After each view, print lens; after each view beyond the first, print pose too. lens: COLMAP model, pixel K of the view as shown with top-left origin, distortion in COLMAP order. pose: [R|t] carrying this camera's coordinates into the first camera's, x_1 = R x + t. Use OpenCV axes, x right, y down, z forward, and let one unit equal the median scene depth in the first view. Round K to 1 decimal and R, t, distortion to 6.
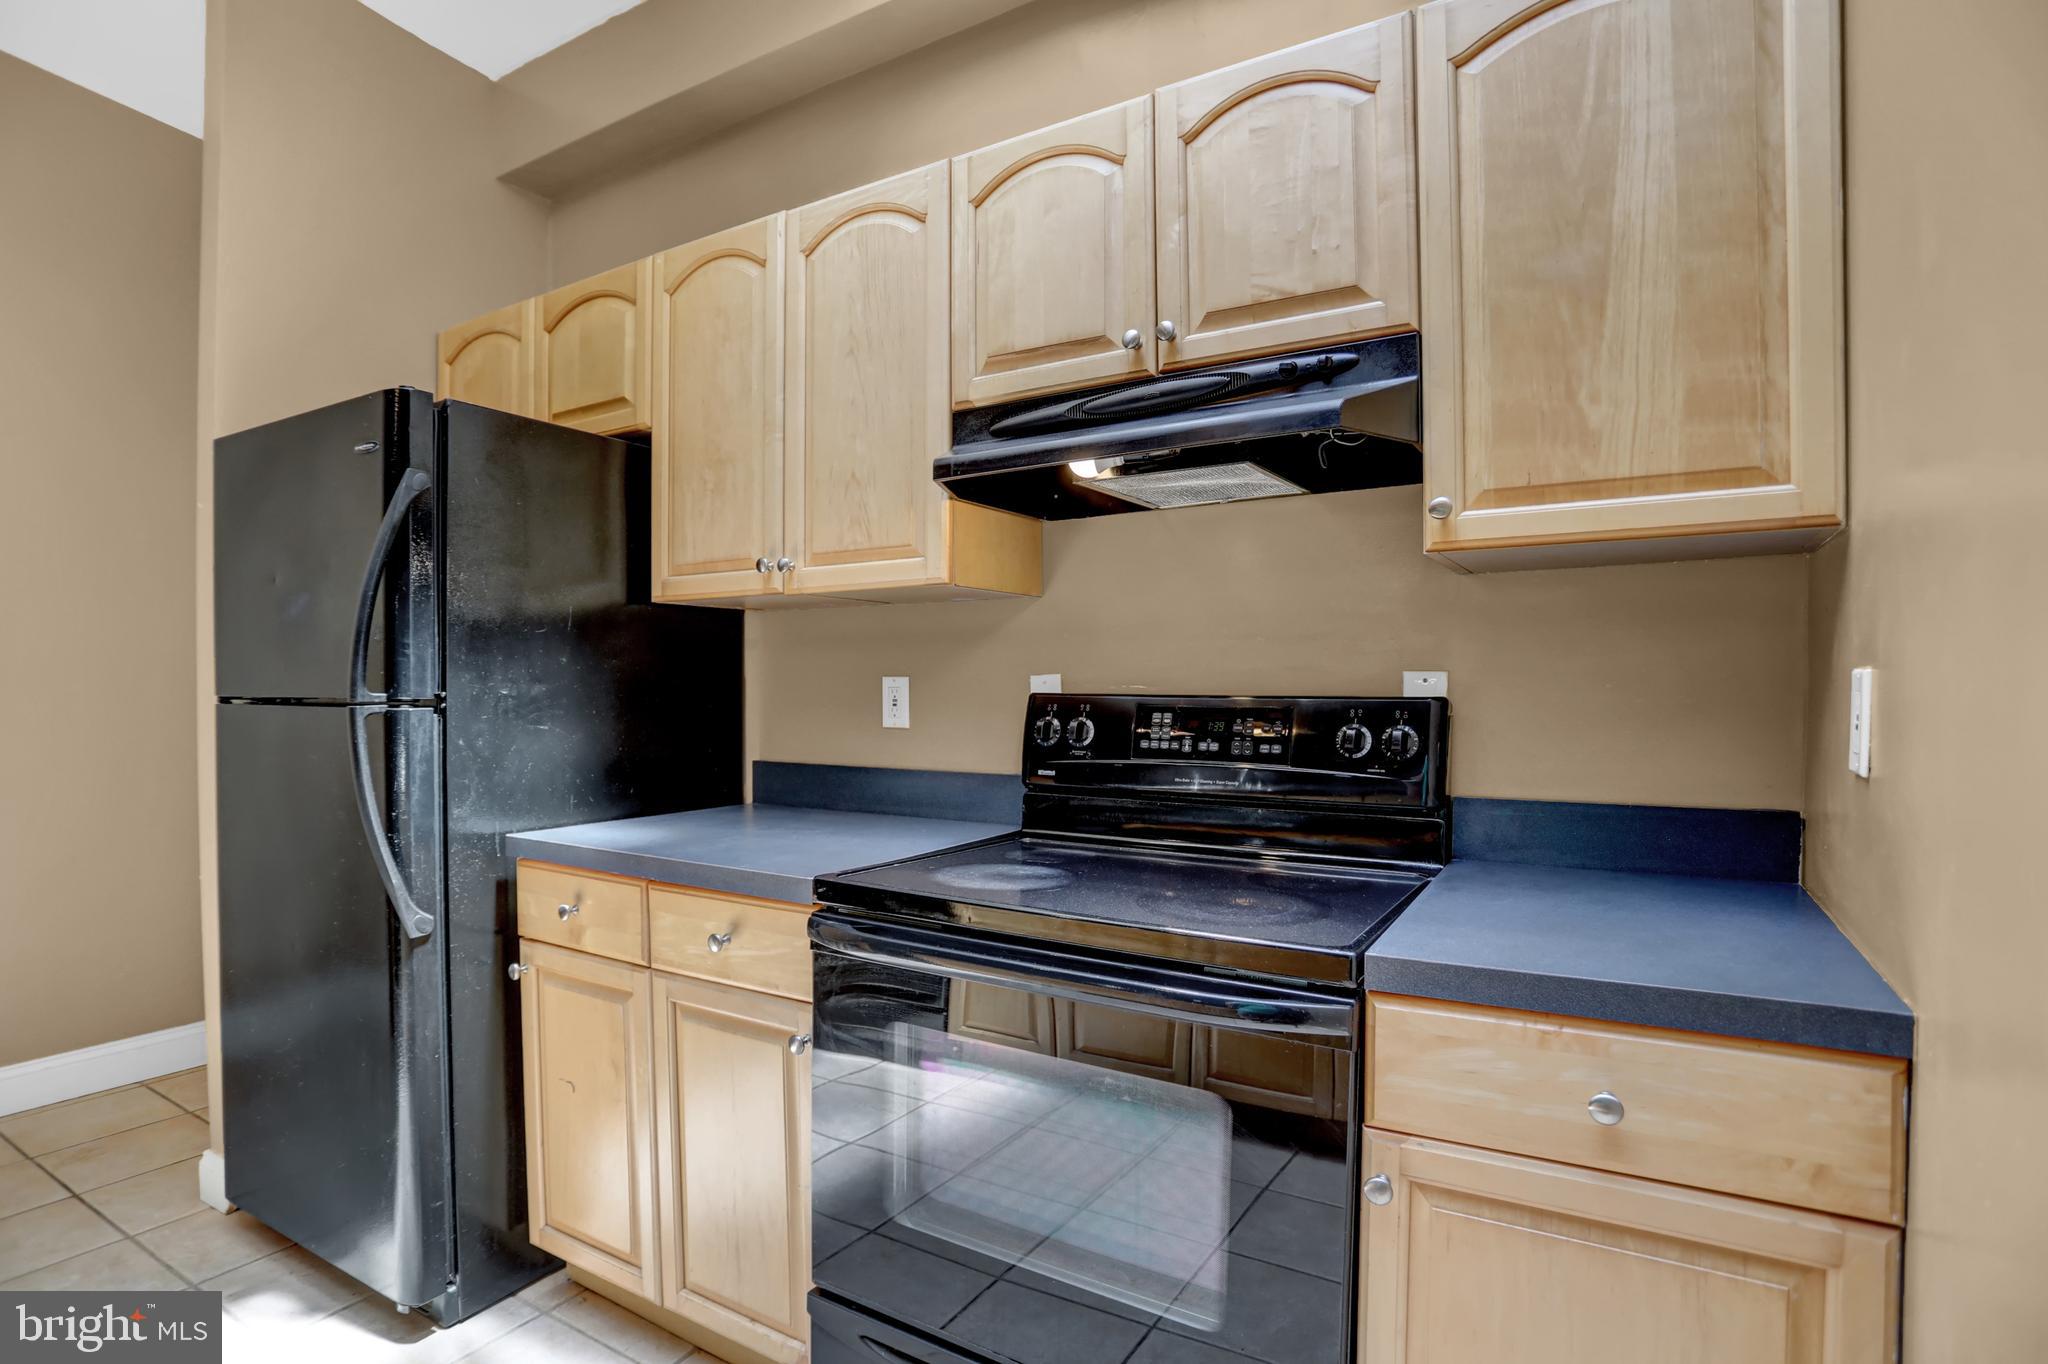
lens RADIAL K [[1049.4, 0, 944.7], [0, 1049.4, 685.7], [0, 0, 1]] dist [-0.036667, 0.000801]
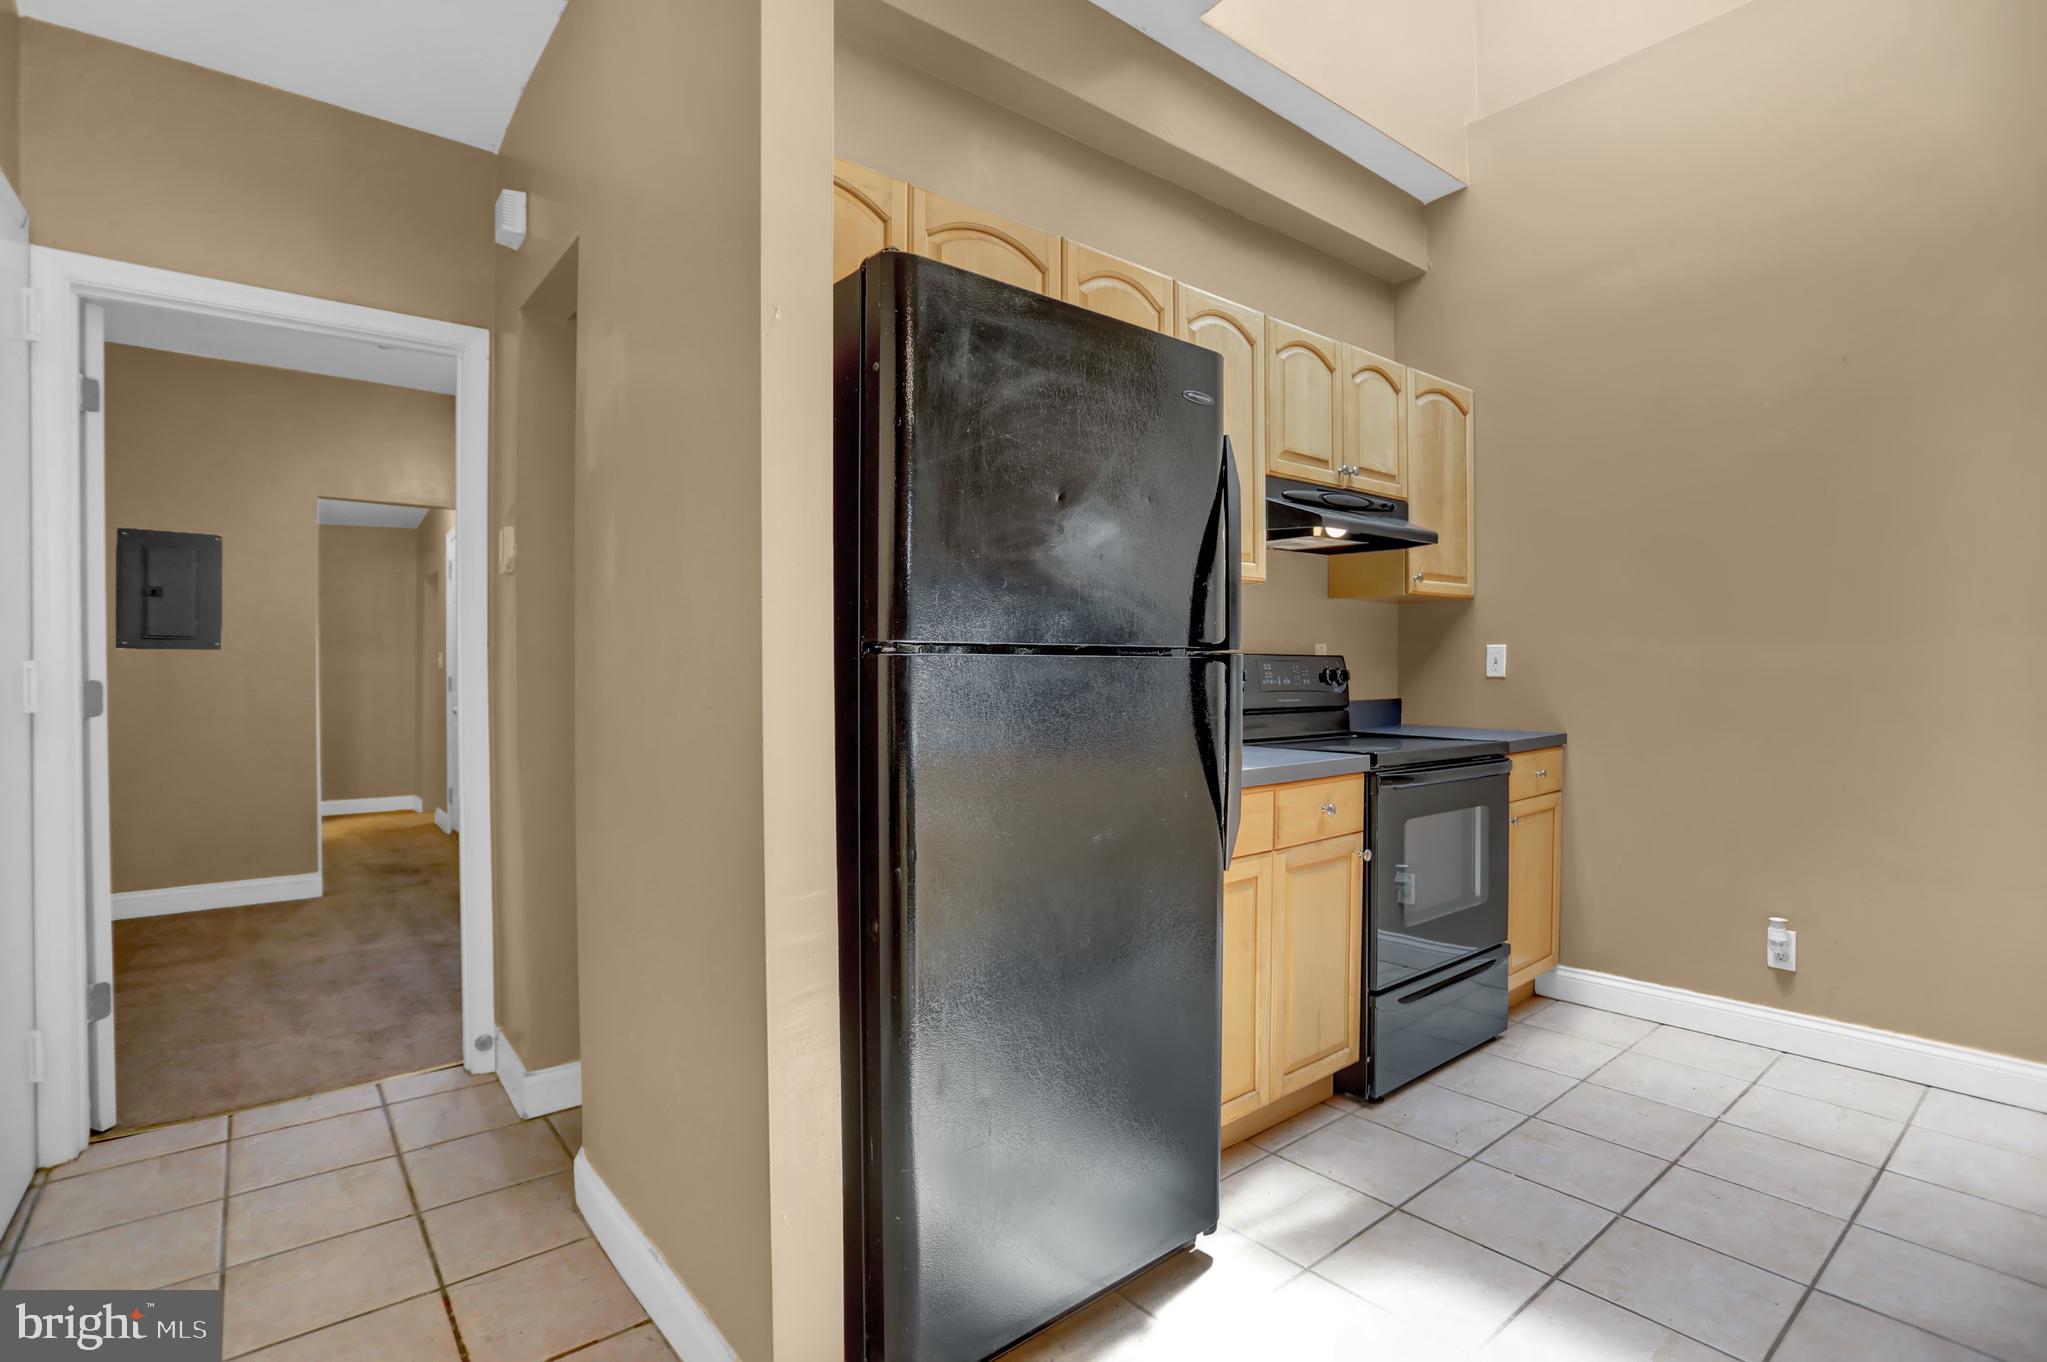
lens RADIAL K [[974.1, 0, 1059.7], [0, 974.1, 668.2], [0, 0, 1]] dist [-0.063640, 0.031776]
pose [[0.286205, 0.004475, 0.958158, -1.550650], [0.011439, 0.999902, -0.008087, 0.045031], [-0.958100, 0.013275, 0.286126, 0.904564]]
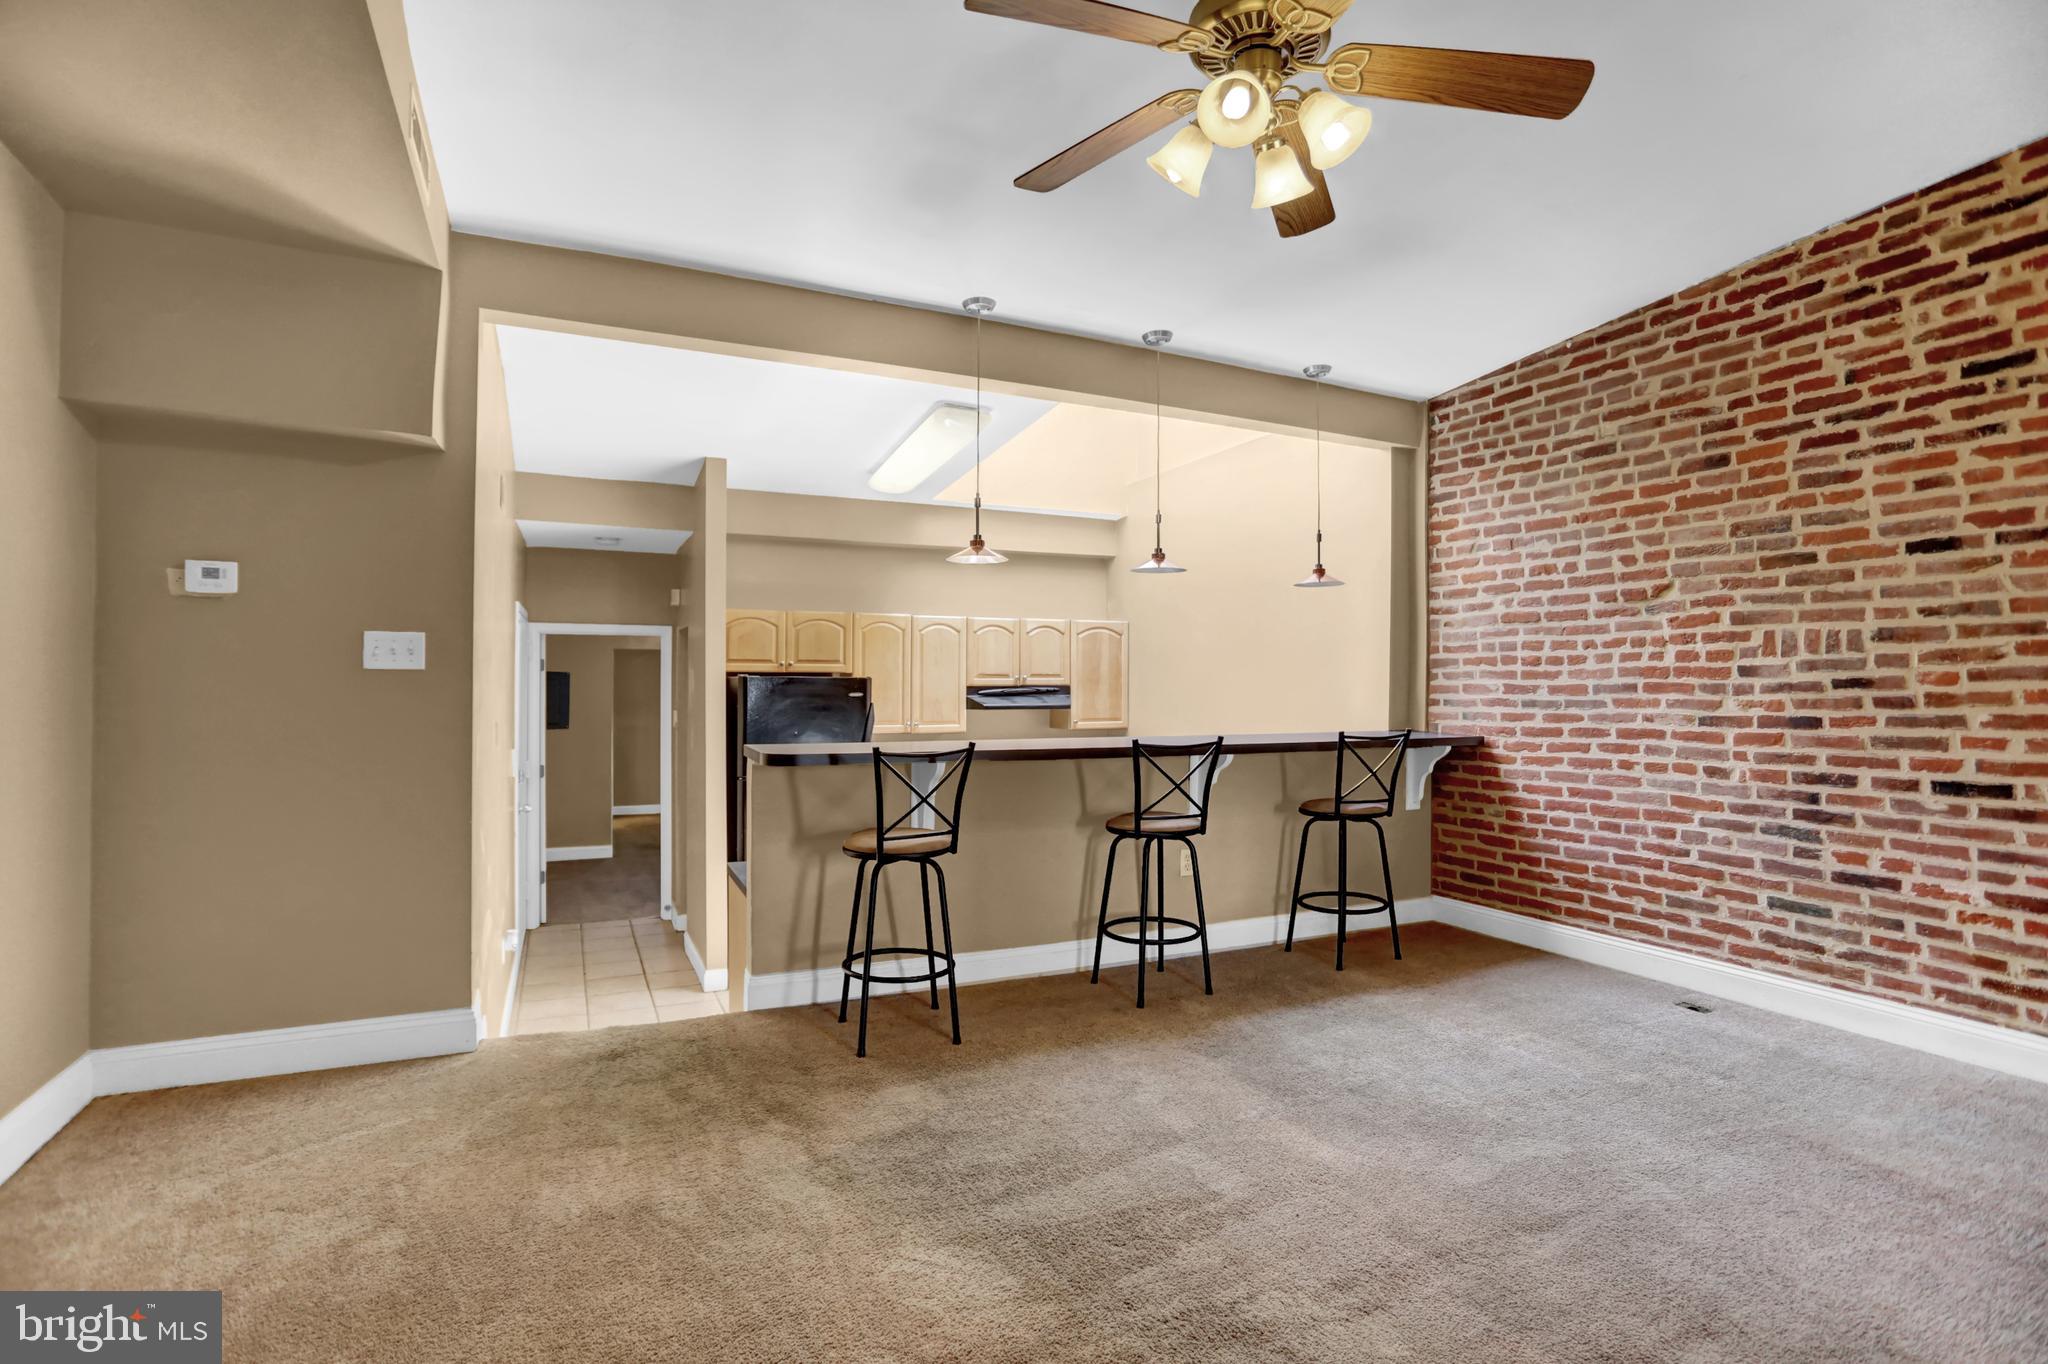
lens RADIAL K [[1020.7, 0, 1084.1], [0, 1020.7, 682.9], [0, 0, 1]] dist [-0.000968, -0.000139]
pose [[0.500139, 0.006916, 0.865918, -3.053601], [-0.001037, 0.999972, -0.007387, -0.251979], [-0.865945, 0.002796, 0.500132, -1.240733]]
